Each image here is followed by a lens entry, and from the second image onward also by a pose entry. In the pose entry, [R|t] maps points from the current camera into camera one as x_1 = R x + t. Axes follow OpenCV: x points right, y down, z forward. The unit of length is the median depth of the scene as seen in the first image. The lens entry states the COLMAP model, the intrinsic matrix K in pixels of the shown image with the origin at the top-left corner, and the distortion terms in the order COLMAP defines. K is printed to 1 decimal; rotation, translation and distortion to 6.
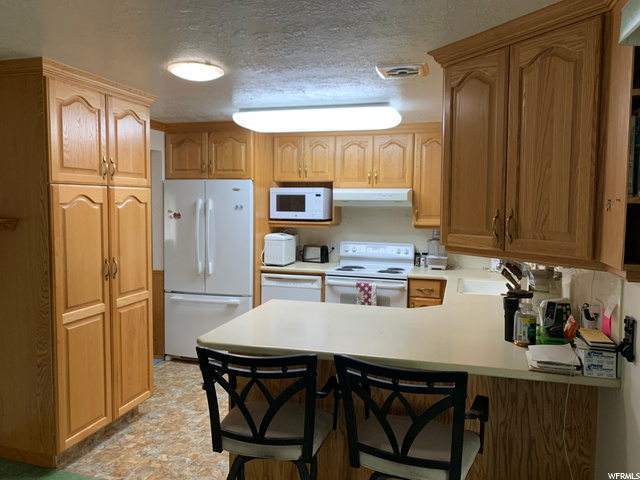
lens RADIAL K [[489.0, 0, 322.5], [0, 489.0, 236.7], [0, 0, 1]] dist [0.068877, -0.090872]
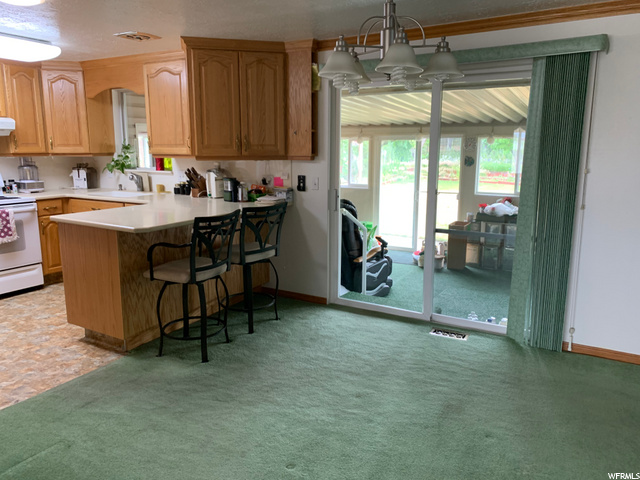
lens RADIAL K [[489.0, 0, 322.5], [0, 489.0, 236.7], [0, 0, 1]] dist [0.068877, -0.090872]
pose [[0.252994, -0.185986, 0.949423, -0.890666], [0.068704, 0.982324, 0.174123, 0.017408], [-0.965025, 0.021177, 0.261300, 0.090974]]
